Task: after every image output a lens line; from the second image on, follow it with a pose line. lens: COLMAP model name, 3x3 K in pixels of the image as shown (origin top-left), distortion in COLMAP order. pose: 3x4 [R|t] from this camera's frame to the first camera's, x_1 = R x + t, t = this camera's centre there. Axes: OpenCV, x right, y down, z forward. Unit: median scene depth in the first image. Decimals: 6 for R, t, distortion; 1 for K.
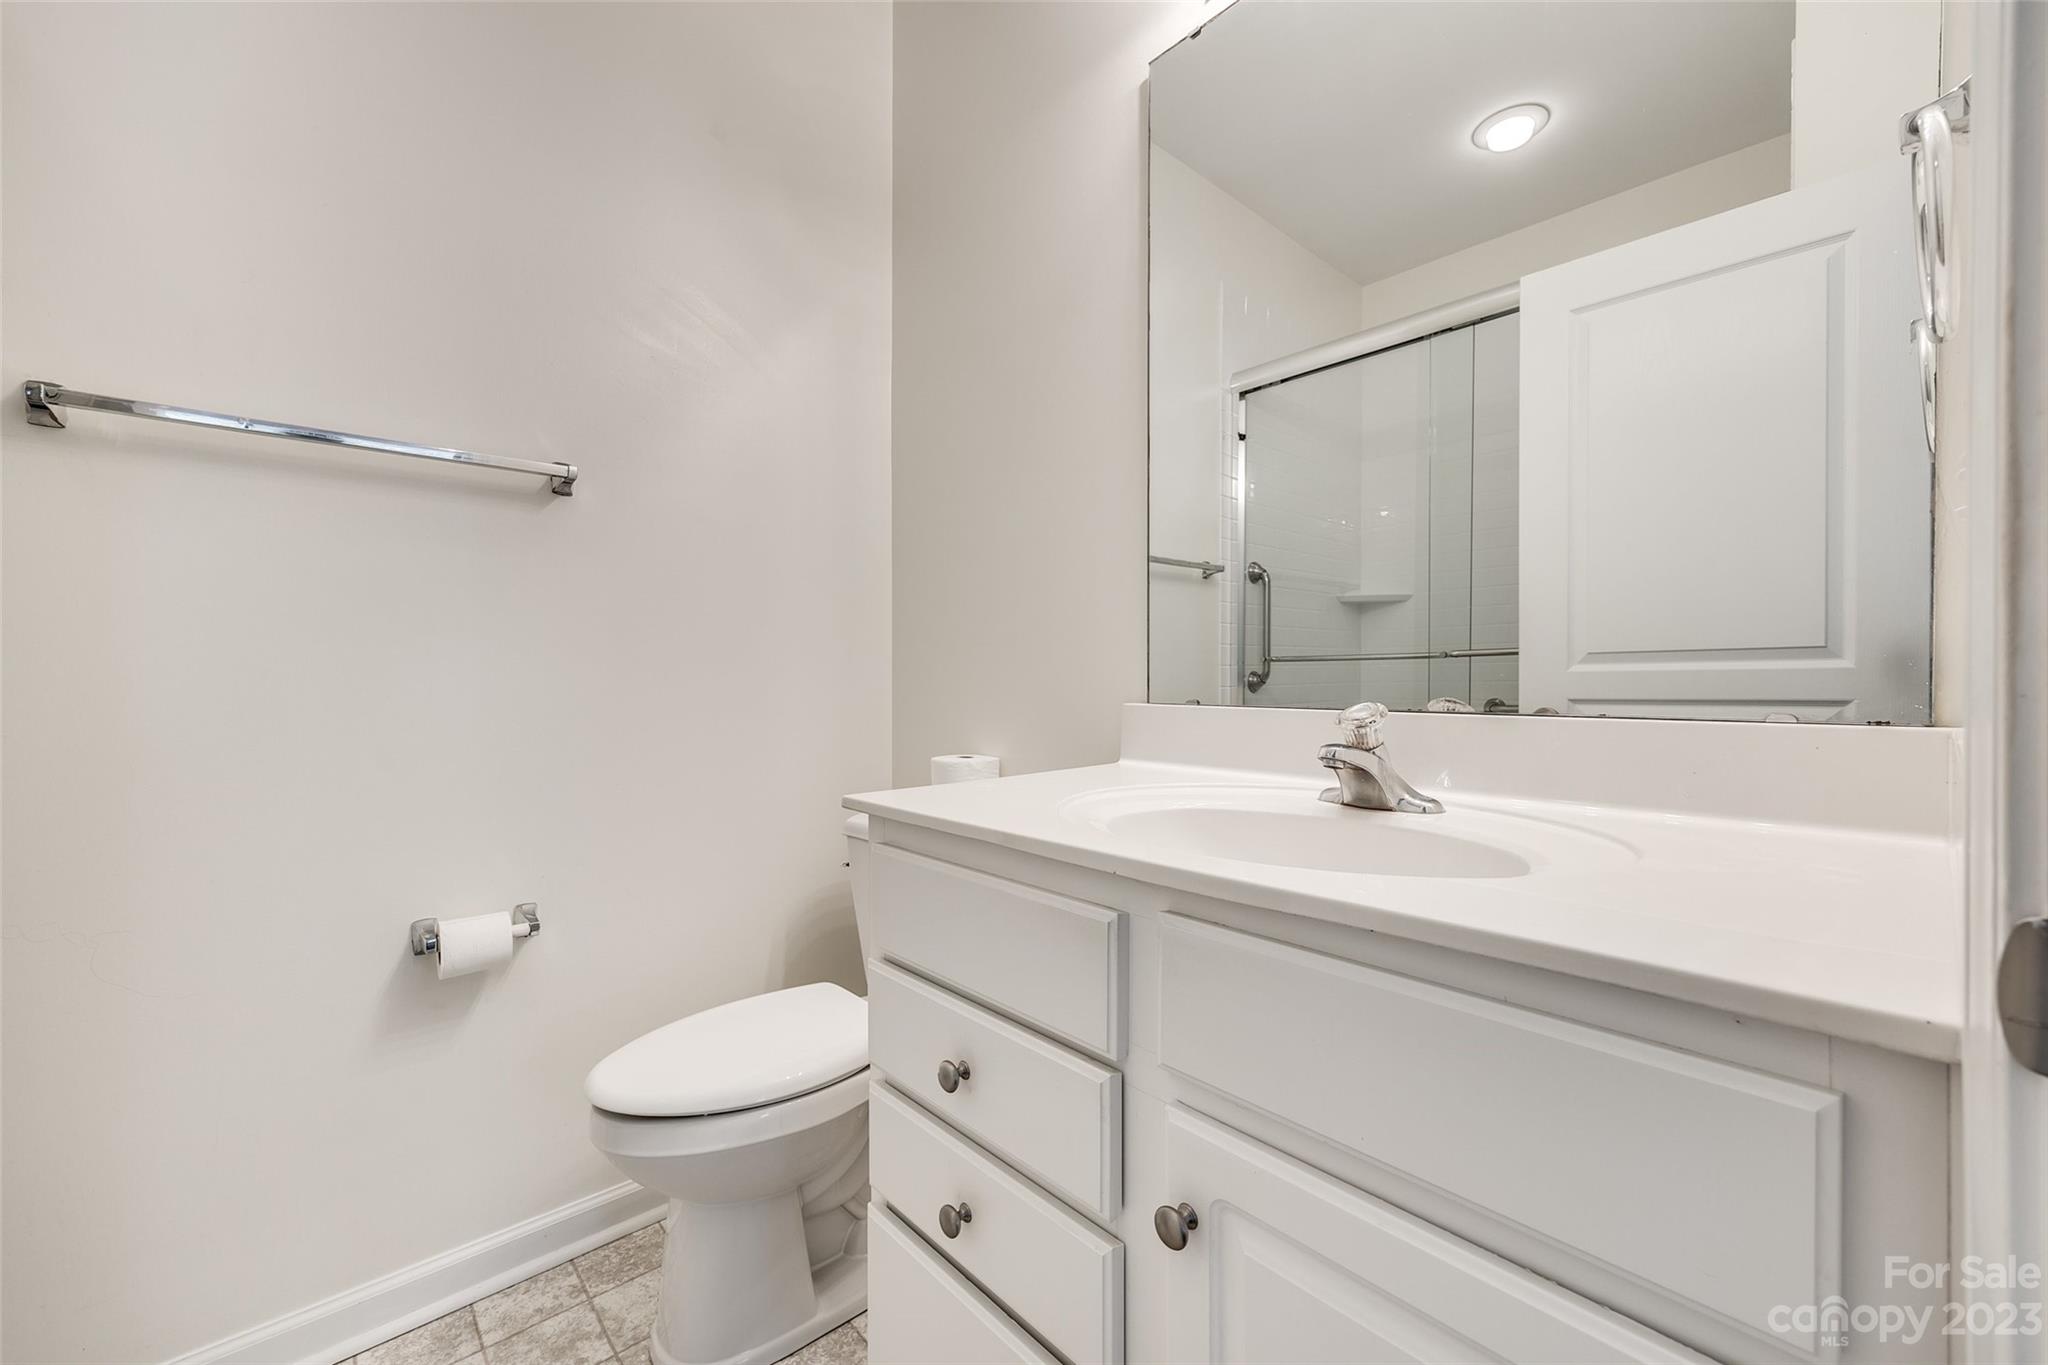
lens RADIAL K [[834.3, 0, 1029.8], [0, 834.3, 682.5], [0, 0, 1]] dist [-0.002976, 0.000417]
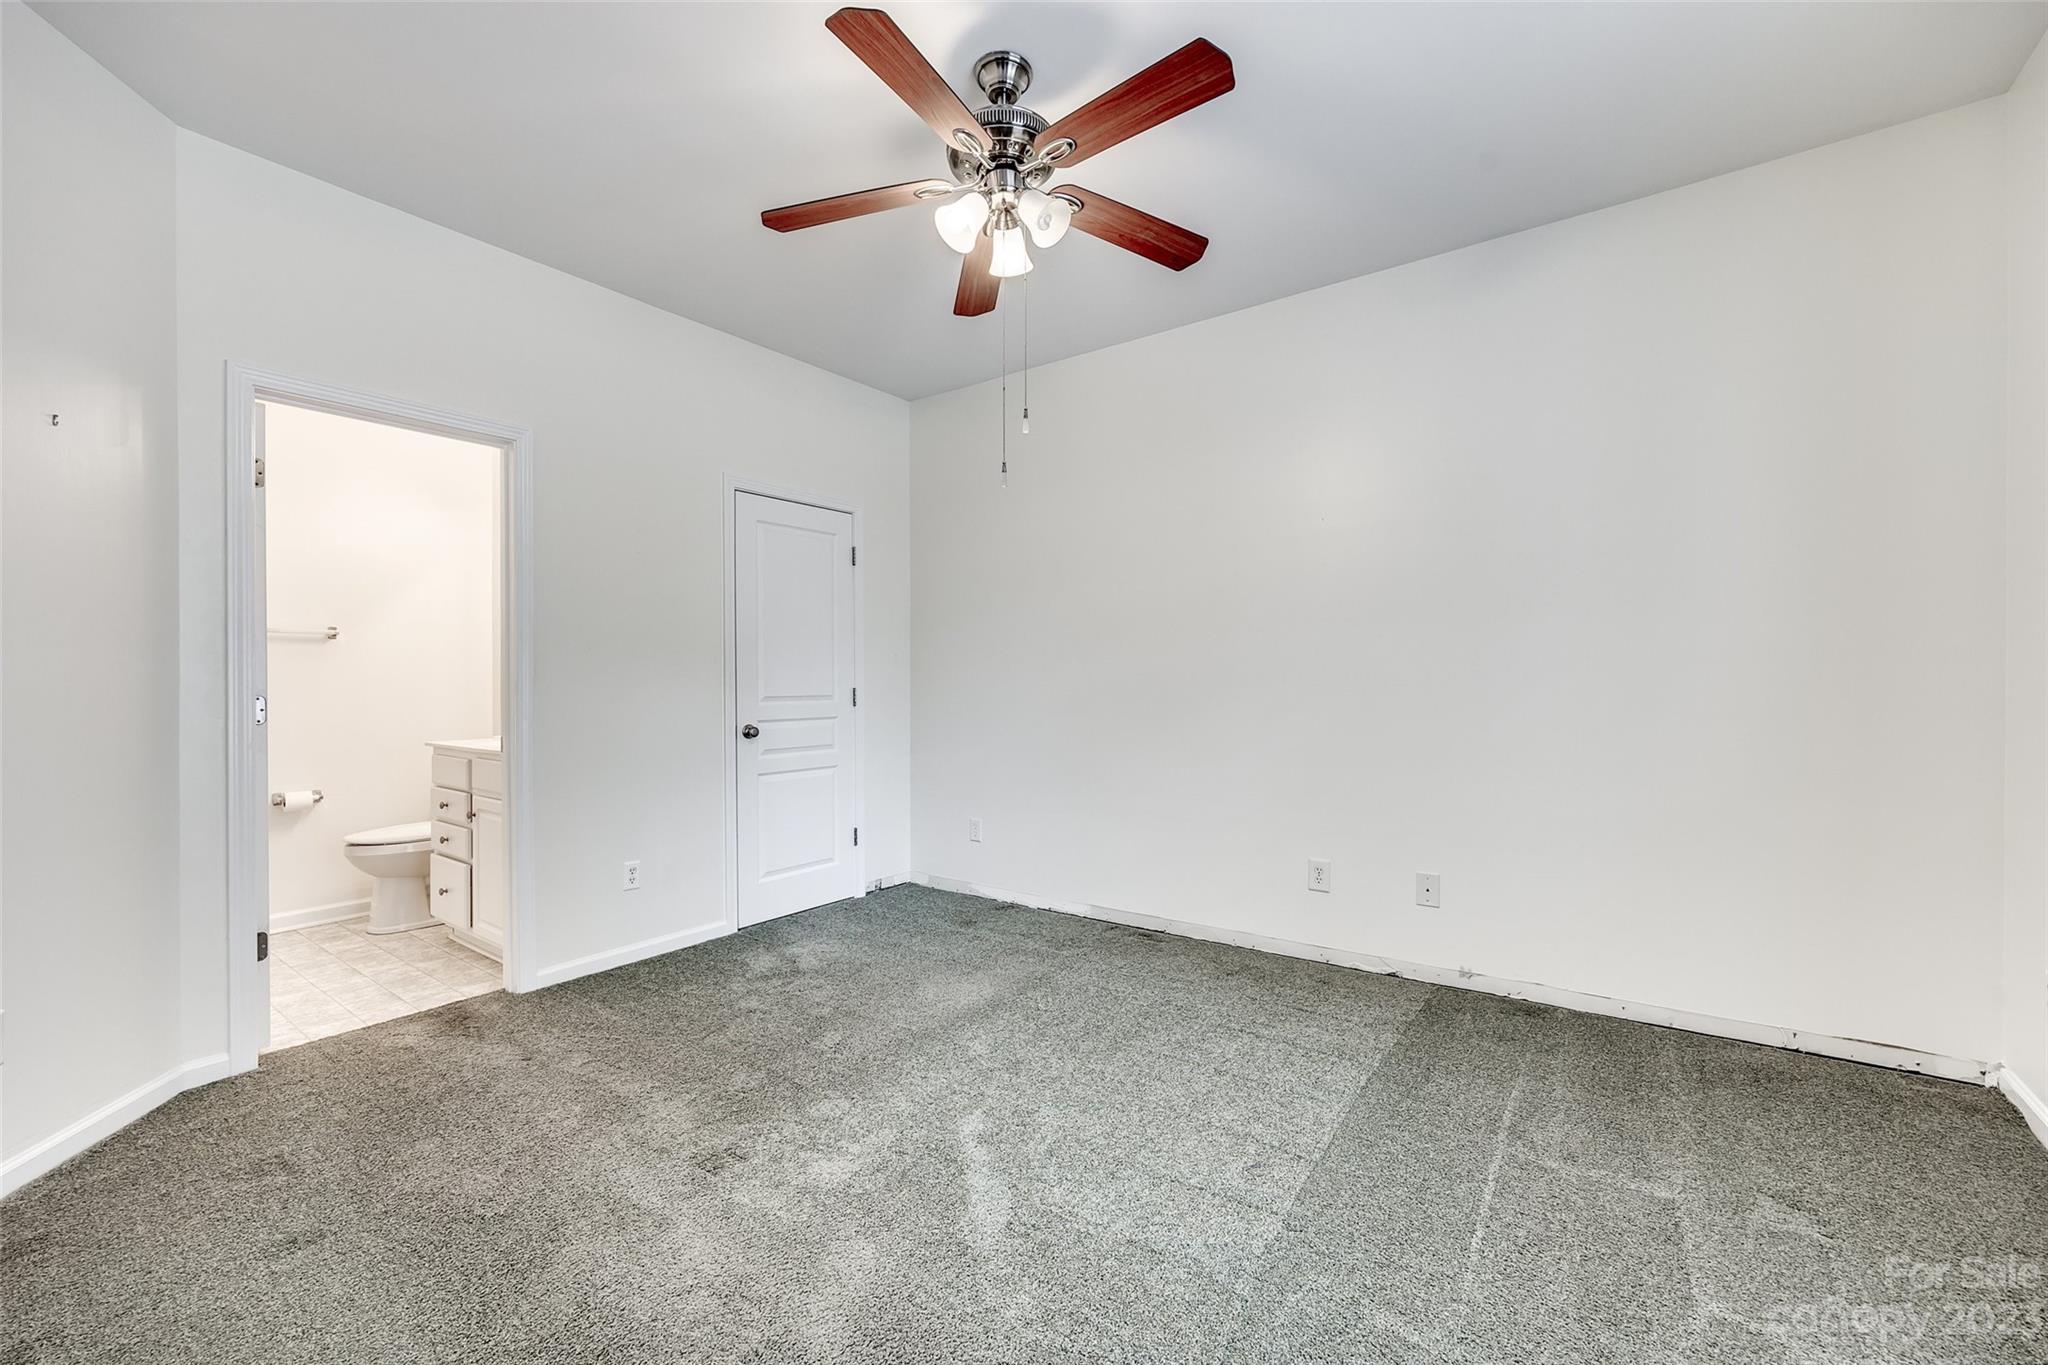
lens RADIAL K [[834.3, 0, 1029.8], [0, 834.3, 682.5], [0, 0, 1]] dist [-0.002976, 0.000417]
pose [[0.977709, -0.000833, 0.209963, 1.207135], [0.001340, 0.999997, -0.002272, -0.086245], [-0.209961, 0.002503, 0.977707, -2.357860]]
